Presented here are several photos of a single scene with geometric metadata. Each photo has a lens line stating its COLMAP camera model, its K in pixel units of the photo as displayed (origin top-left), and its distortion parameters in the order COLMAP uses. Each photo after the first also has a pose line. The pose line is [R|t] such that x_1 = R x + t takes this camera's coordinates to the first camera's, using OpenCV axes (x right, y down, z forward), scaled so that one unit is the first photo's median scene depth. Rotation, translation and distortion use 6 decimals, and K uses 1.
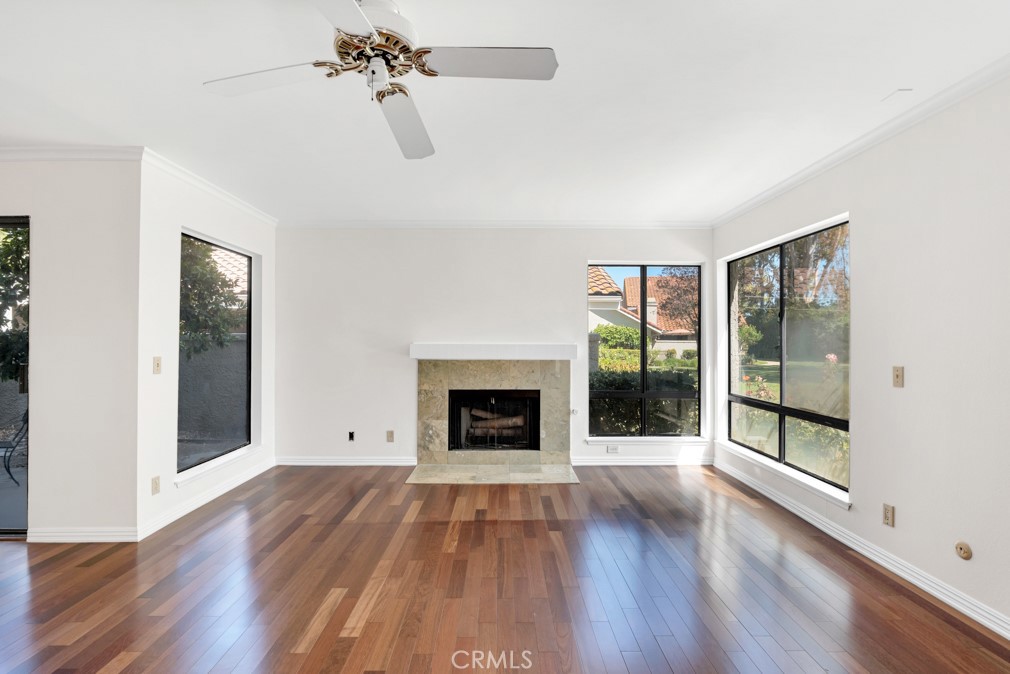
lens RADIAL K [[487.1, 0, 508.6], [0, 487.1, 342.7], [0, 0, 1]] dist [-0.020935, 0.007835]
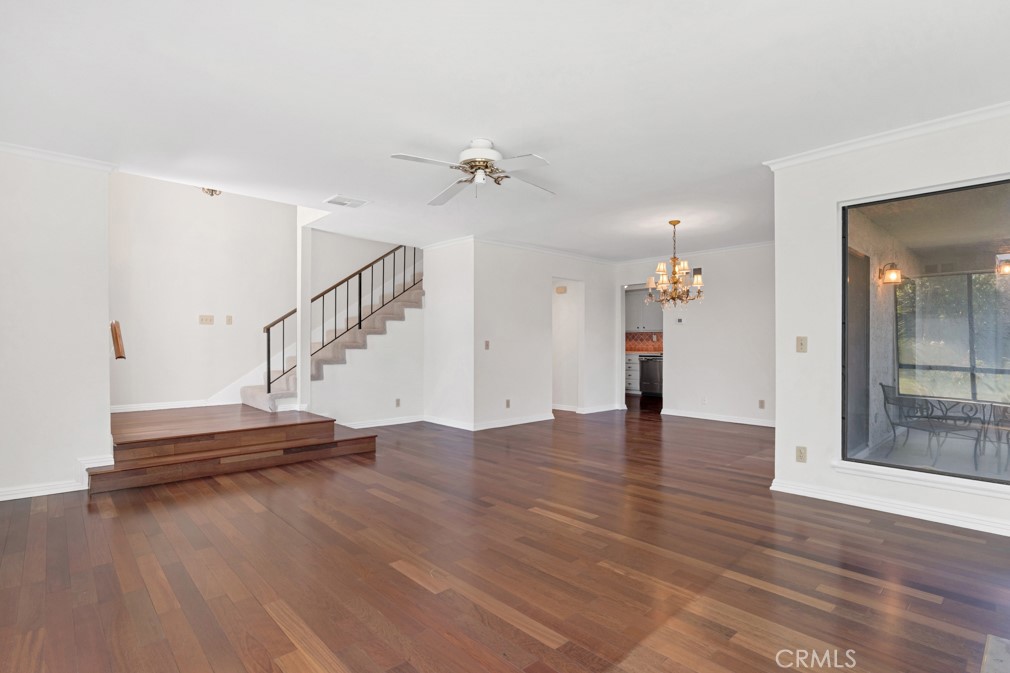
lens RADIAL K [[487.1, 0, 507.6], [0, 487.1, 339.0], [0, 0, 1]] dist [-0.020935, 0.007835]
pose [[-0.736798, -0.004353, -0.676098, 0.343772], [-0.002987, 0.999990, -0.003183, 0.025554], [0.676106, -0.000326, -0.736804, 0.906441]]
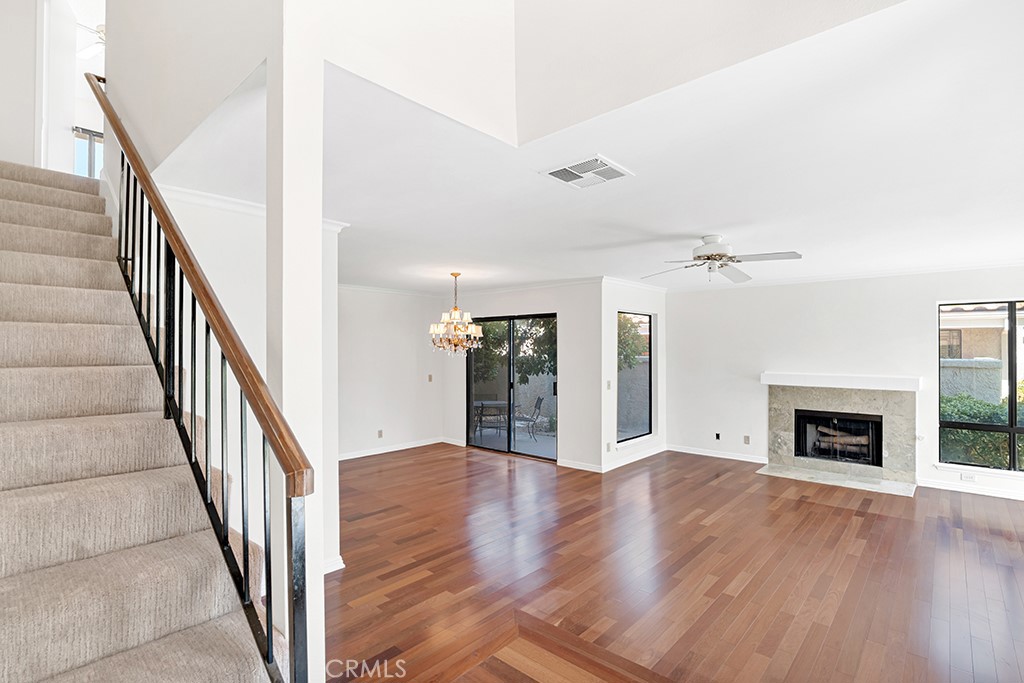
lens RADIAL K [[493.8, 0, 495.2], [0, 493.8, 346.4], [0, 0, 1]] dist [-0.020935, 0.007835]
pose [[0.717462, -0.006627, -0.696566, 0.217782], [0.004151, 0.999978, -0.005238, -0.067559], [0.696585, 0.000866, 0.717473, -0.495880]]
